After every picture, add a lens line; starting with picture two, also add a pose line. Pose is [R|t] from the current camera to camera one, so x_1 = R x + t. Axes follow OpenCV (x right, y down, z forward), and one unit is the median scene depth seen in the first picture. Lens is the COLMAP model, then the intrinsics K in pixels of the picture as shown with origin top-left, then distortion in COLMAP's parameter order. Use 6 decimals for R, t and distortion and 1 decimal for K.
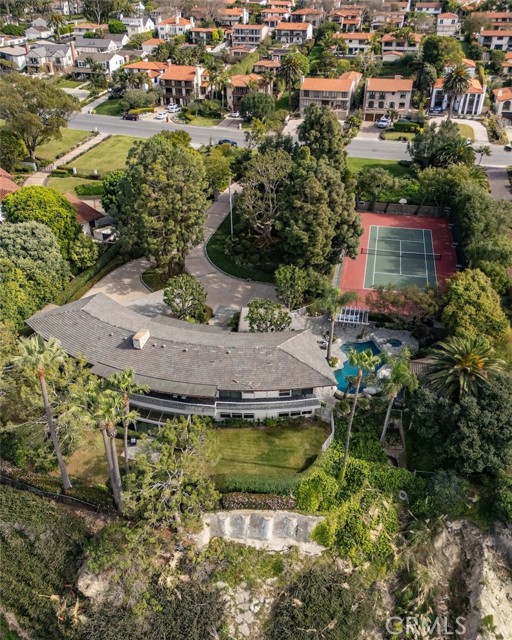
lens RADIAL K [[510.1, 0, 256.0], [0, 510.1, 320.0], [0, 0, 1]] dist [-0.003126, -0.004282]
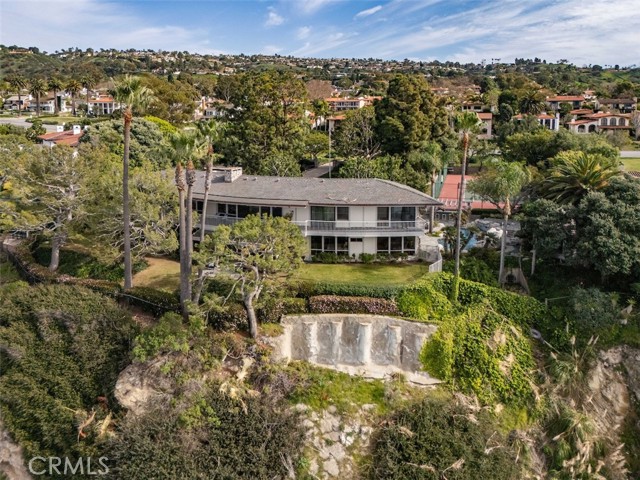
lens RADIAL K [[492.8, 0, 320.0], [0, 492.8, 240.0], [0, 0, 1]] dist [0.006626, 0.001330]
pose [[0.997728, 0.010608, -0.066535, 0.003253], [-0.038677, 0.898783, -0.436684, 0.605747], [0.055168, 0.438266, 0.897151, 0.244831]]
